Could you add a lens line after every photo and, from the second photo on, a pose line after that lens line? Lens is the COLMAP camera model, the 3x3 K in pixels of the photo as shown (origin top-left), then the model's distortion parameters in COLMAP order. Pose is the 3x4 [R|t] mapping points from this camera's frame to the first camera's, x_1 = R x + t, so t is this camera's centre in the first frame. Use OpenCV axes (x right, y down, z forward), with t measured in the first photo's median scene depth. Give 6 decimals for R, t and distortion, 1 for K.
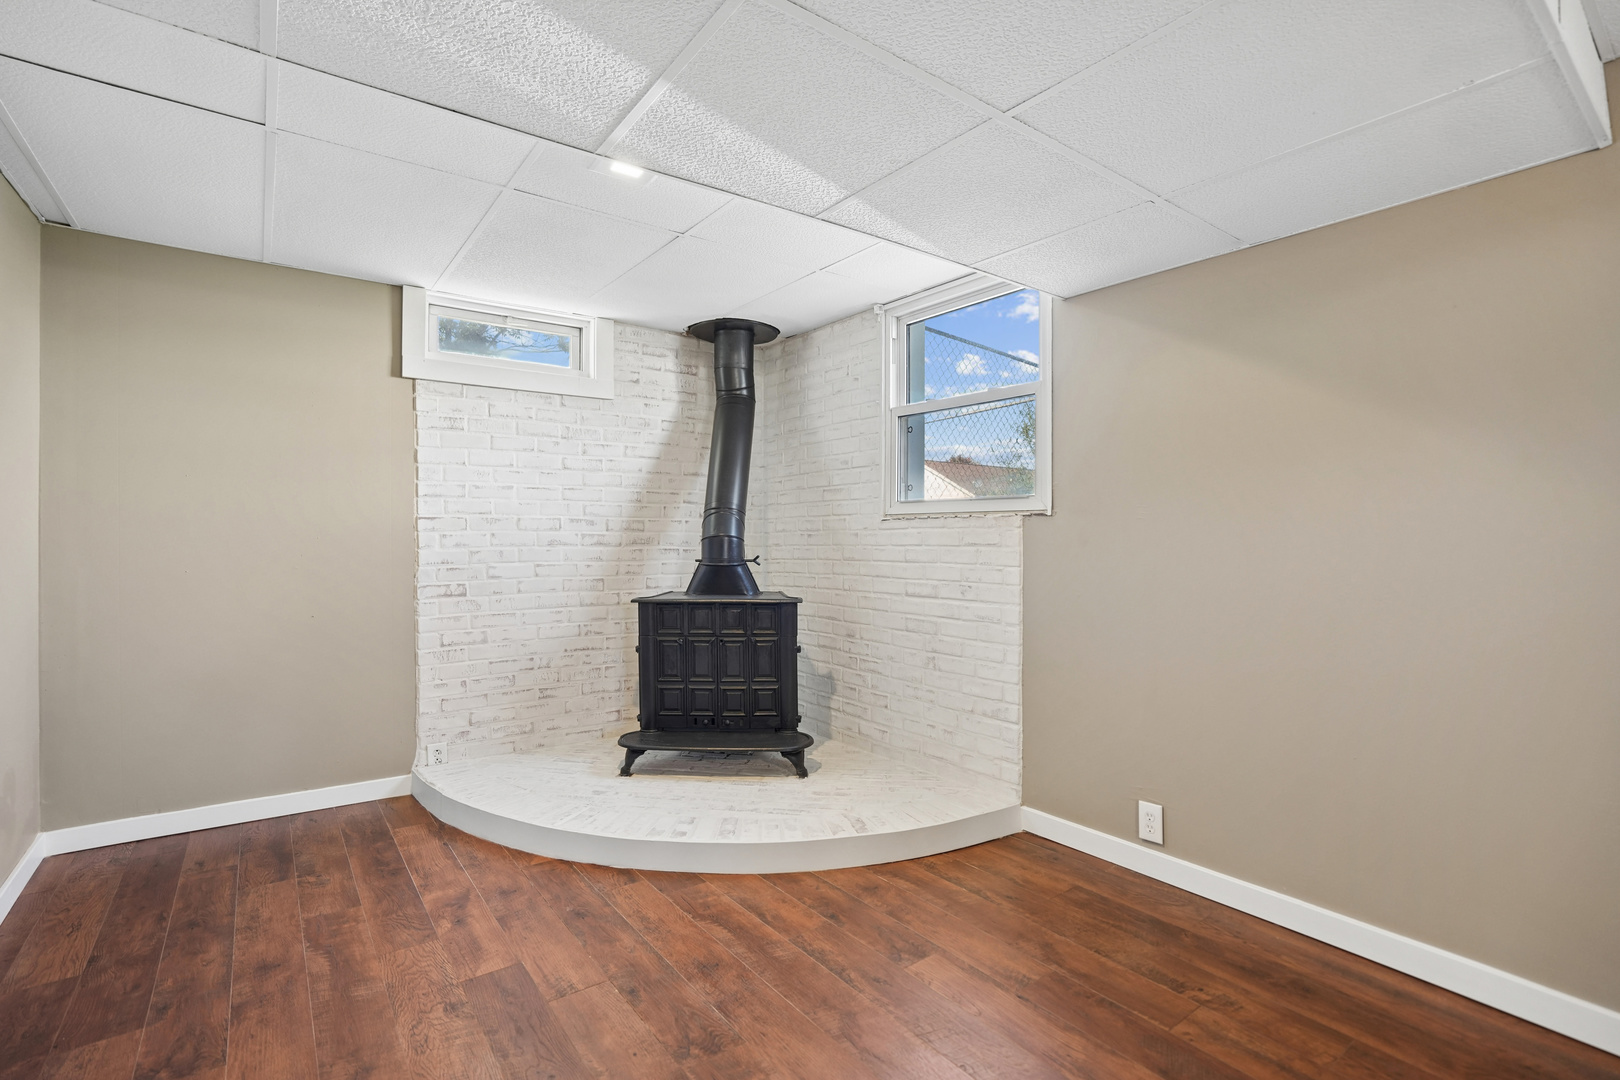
lens RADIAL K [[752.3, 0, 815.2], [0, 752.3, 533.4], [0, 0, 1]] dist [-0.003569, -0.000421]
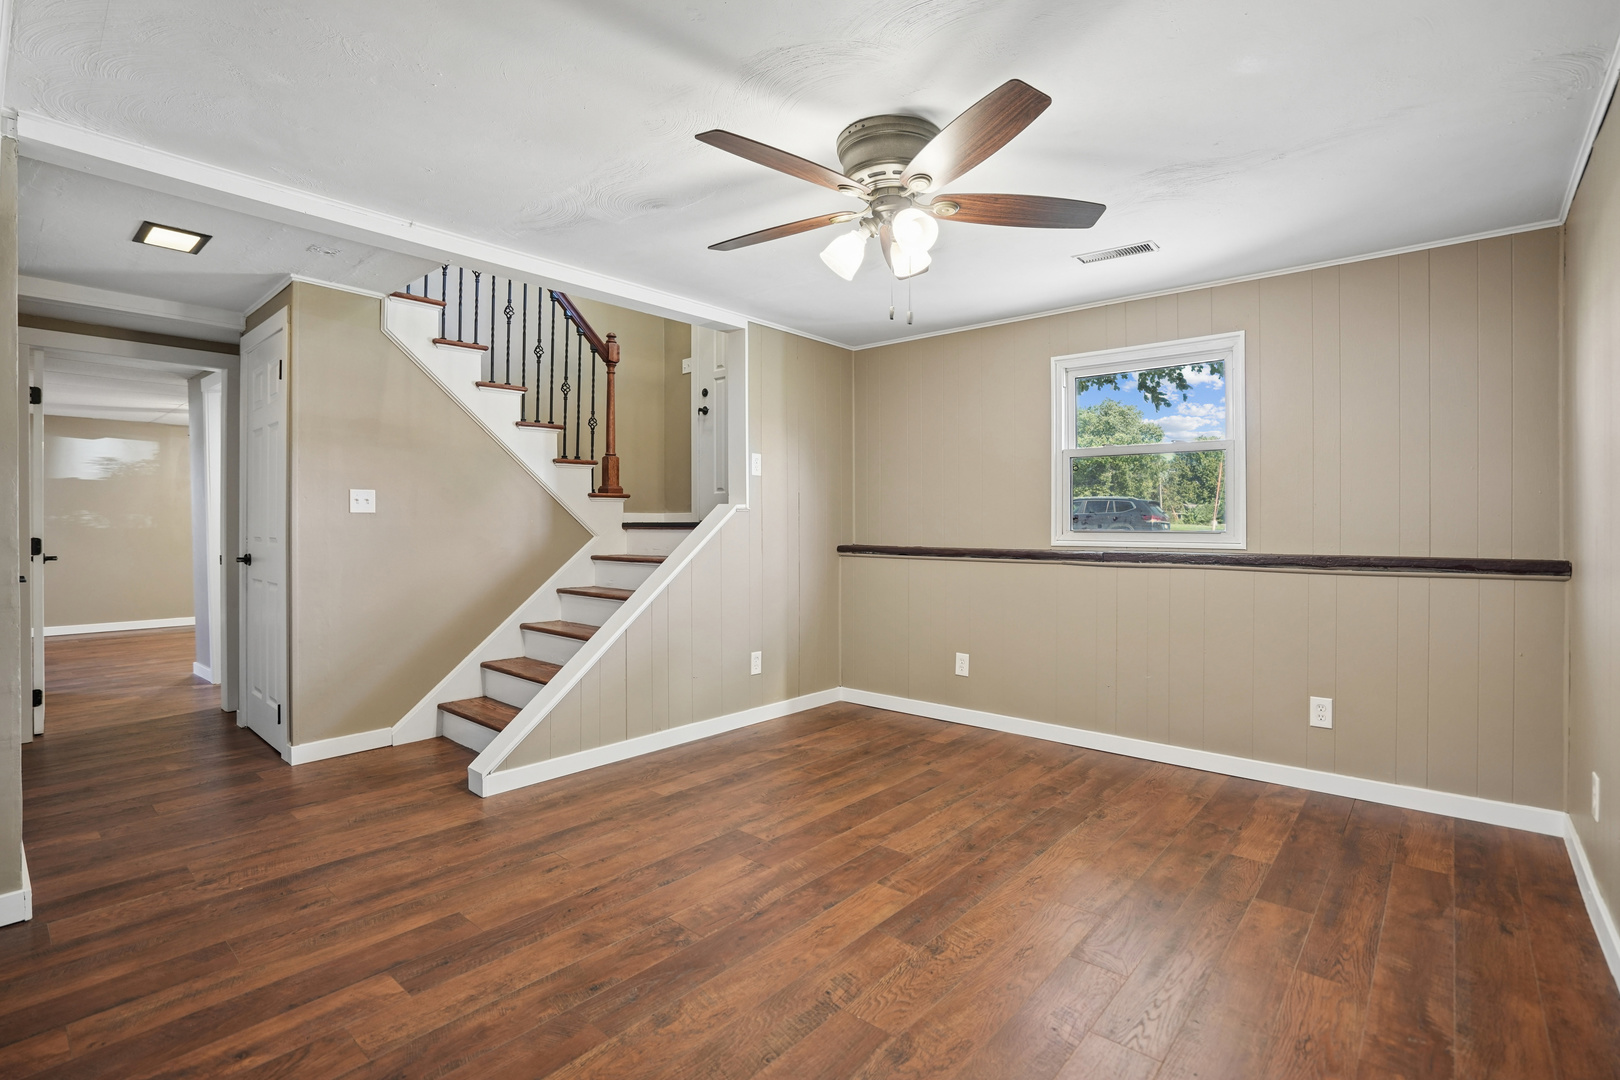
lens RADIAL K [[752.3, 0, 815.2], [0, 752.3, 533.4], [0, 0, 1]] dist [-0.003569, -0.000421]
pose [[-0.230558, 0.002849, 0.973054, -1.931002], [-0.002575, 0.999990, -0.003538, 0.030008], [-0.973055, -0.003322, -0.230549, 1.513769]]
